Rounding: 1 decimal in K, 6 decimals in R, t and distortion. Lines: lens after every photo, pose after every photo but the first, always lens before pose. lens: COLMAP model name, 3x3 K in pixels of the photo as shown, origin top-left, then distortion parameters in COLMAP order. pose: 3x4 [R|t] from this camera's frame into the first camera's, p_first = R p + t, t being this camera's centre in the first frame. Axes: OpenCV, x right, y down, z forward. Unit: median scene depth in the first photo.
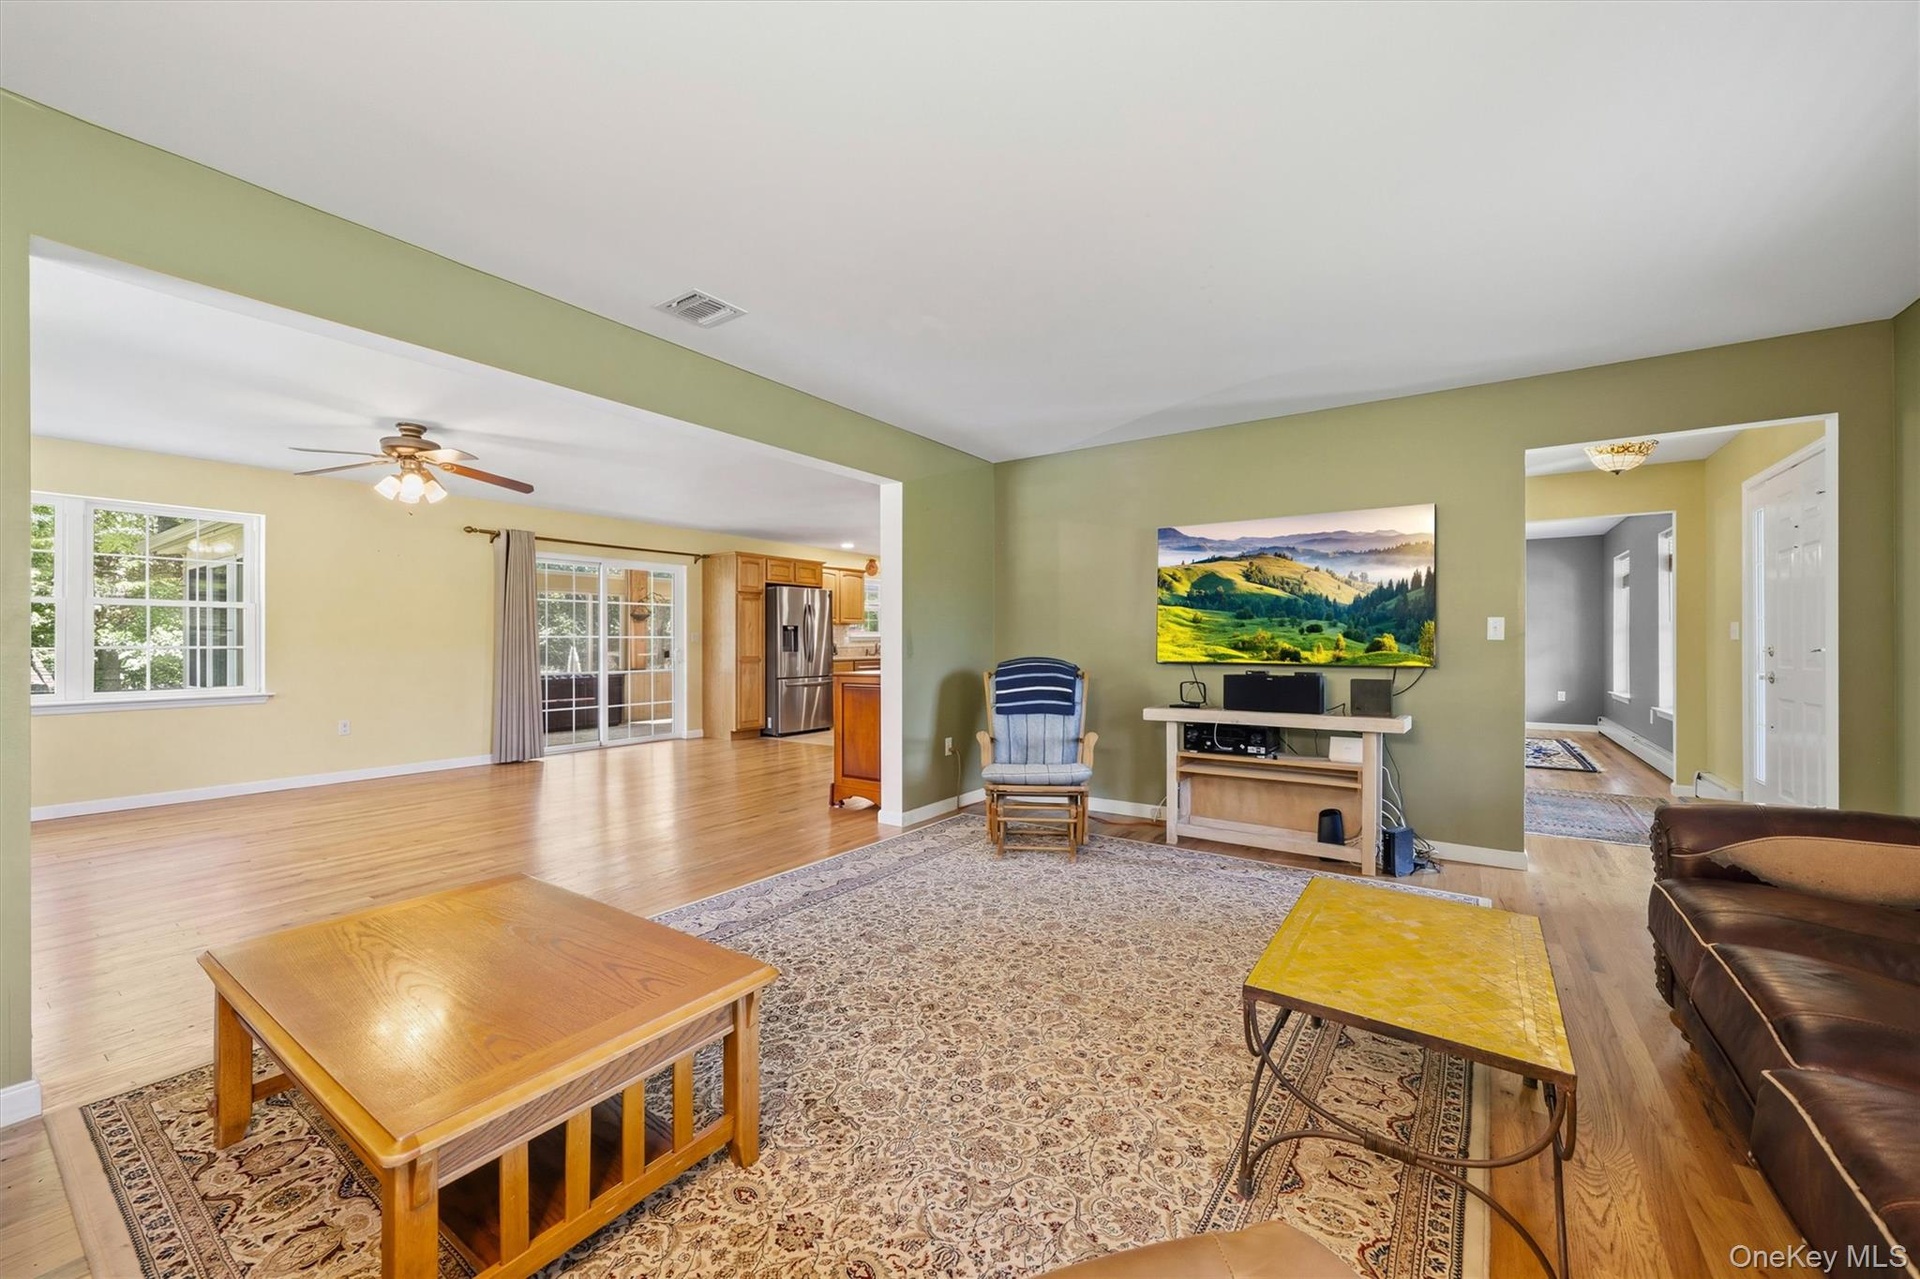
lens RADIAL K [[745.0, 0, 951.8], [0, 745.0, 644.5], [0, 0, 1]] dist [0.001176, 0.000048]
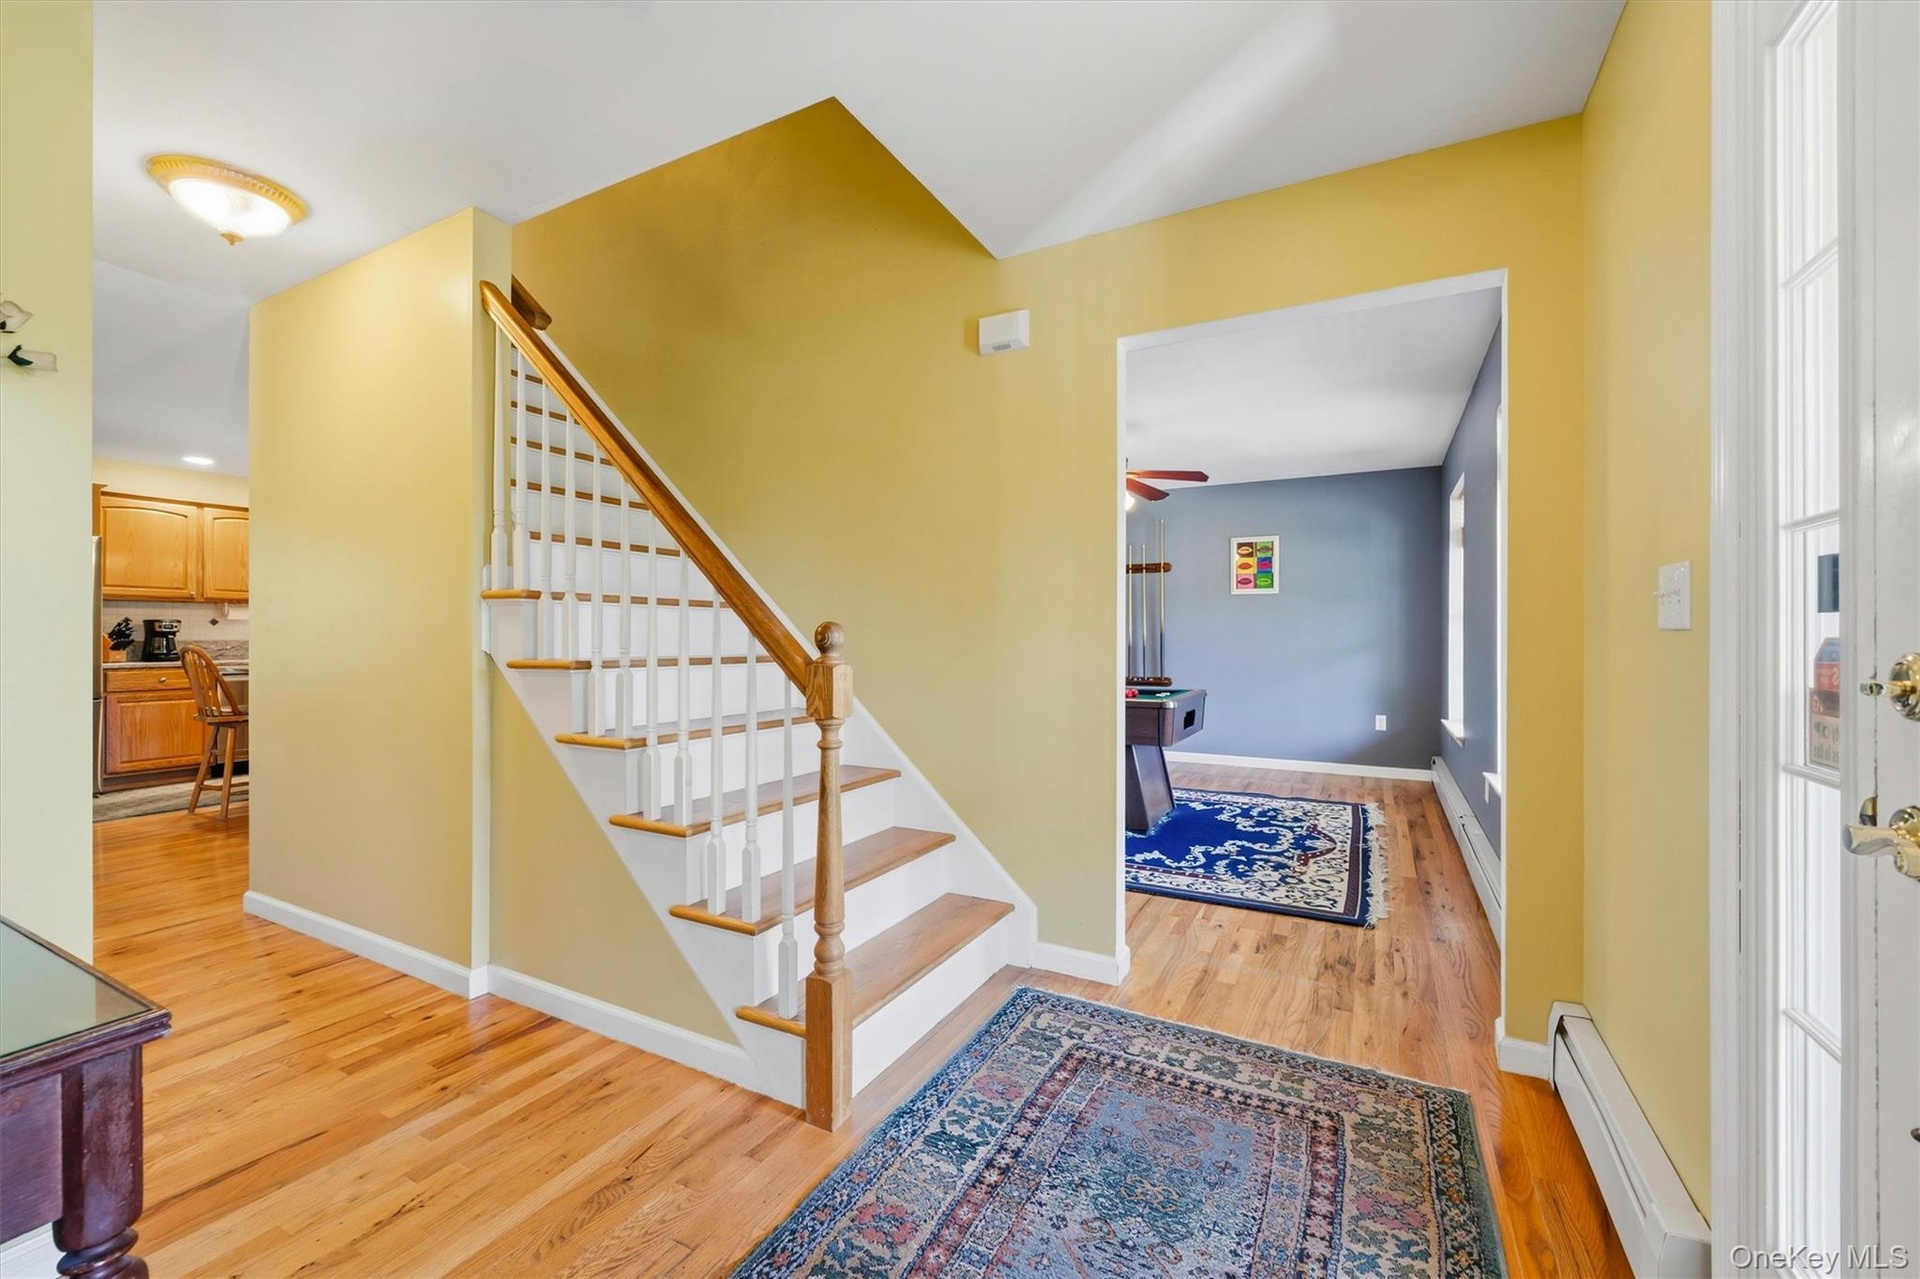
lens RADIAL K [[777.9, 0, 963.8], [0, 777.9, 632.1], [0, 0, 1]] dist [-0.001555, -0.000129]
pose [[0.993186, 0.003538, 0.116487, 0.412159], [-0.002657, 0.999967, -0.007720, -0.001251], [-0.116510, 0.007358, 0.993162, 0.405472]]
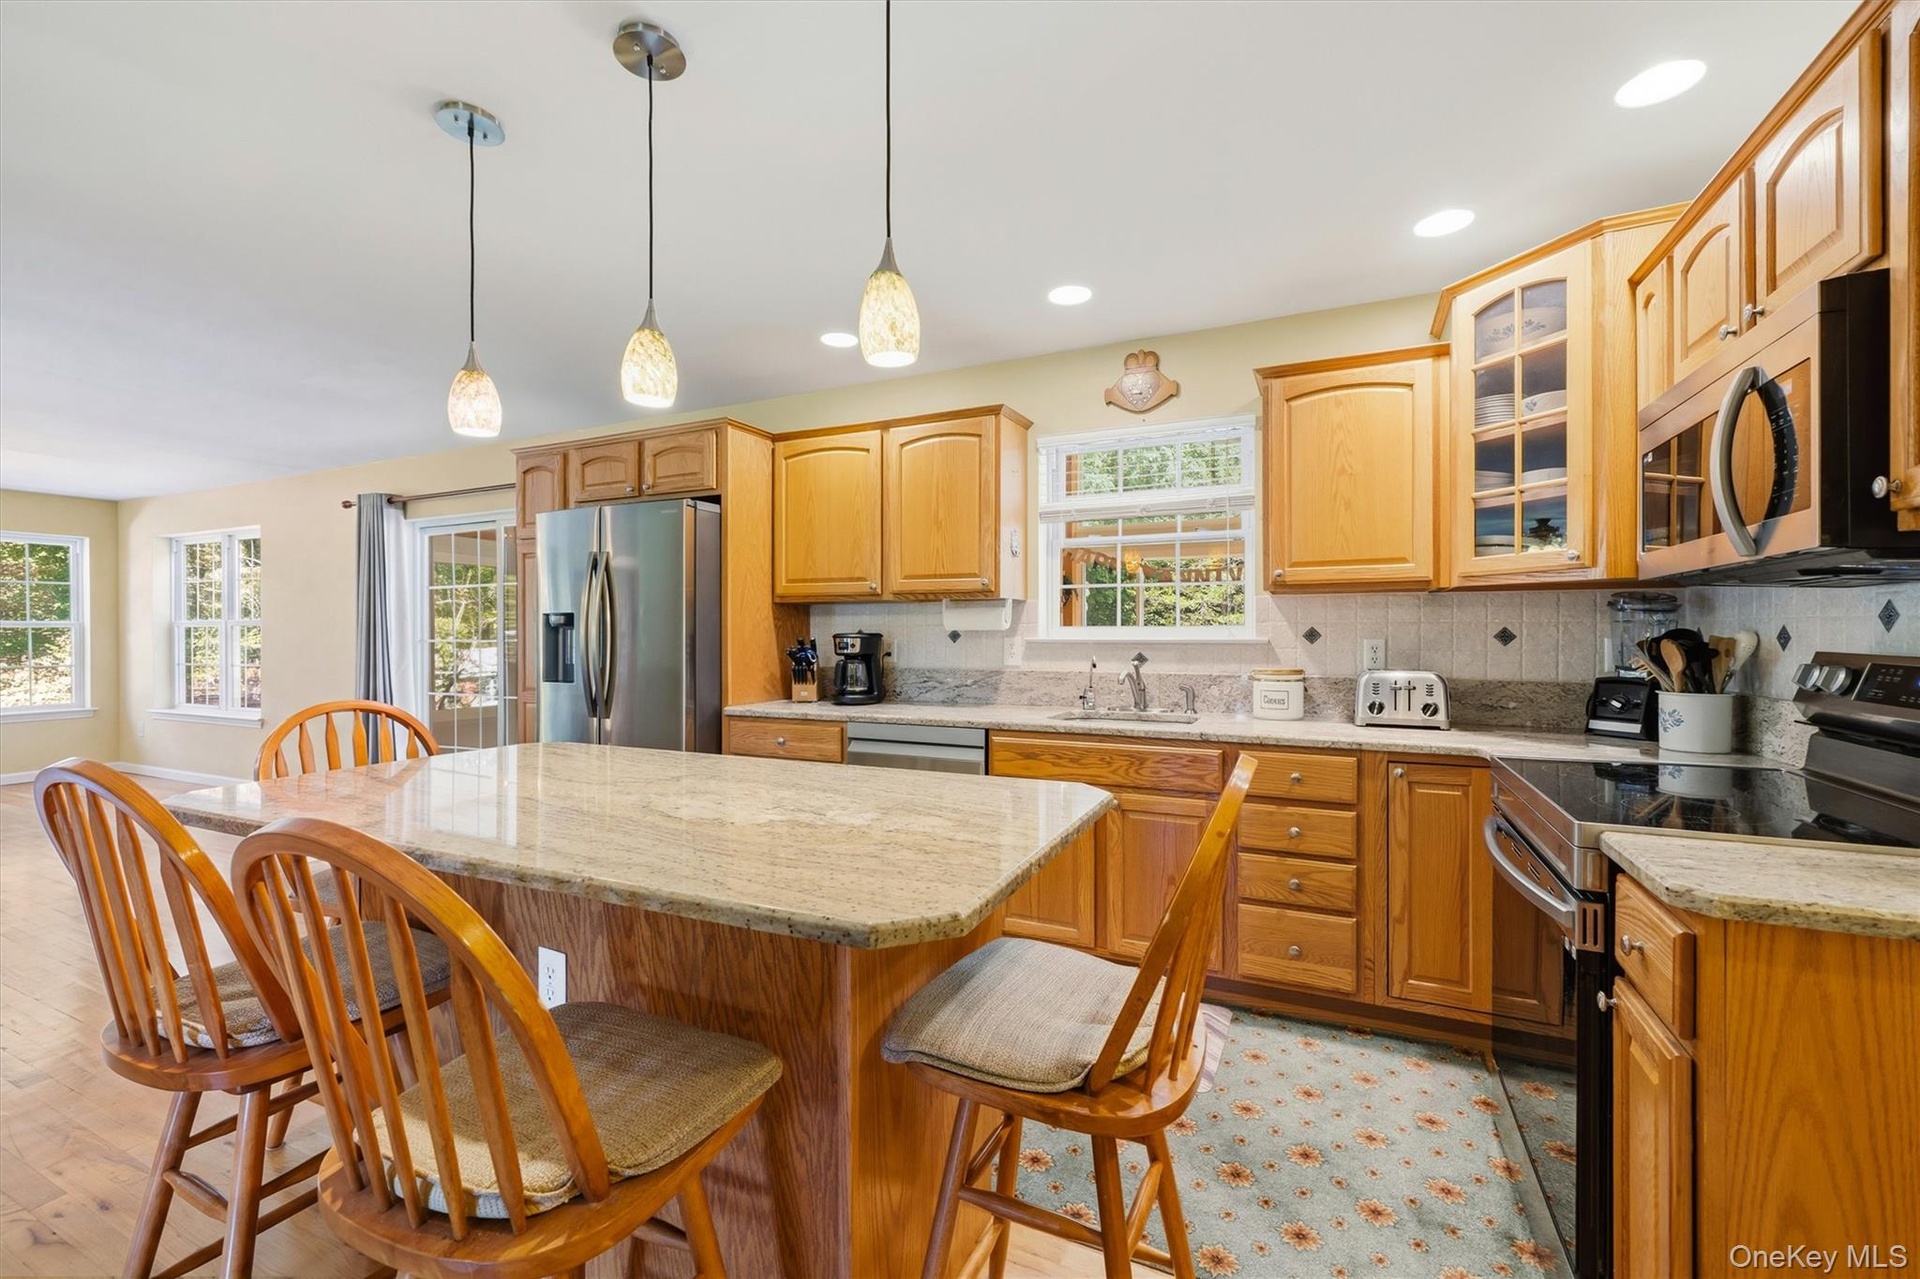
lens RADIAL K [[777.9, 0, 963.9], [0, 777.9, 635.4], [0, 0, 1]] dist [-0.001555, -0.000129]
pose [[0.170495, 0.004595, -0.985348, 0.204249], [-0.002725, 0.999988, 0.004192, -0.015715], [0.985355, 0.001970, 0.170506, 1.136735]]
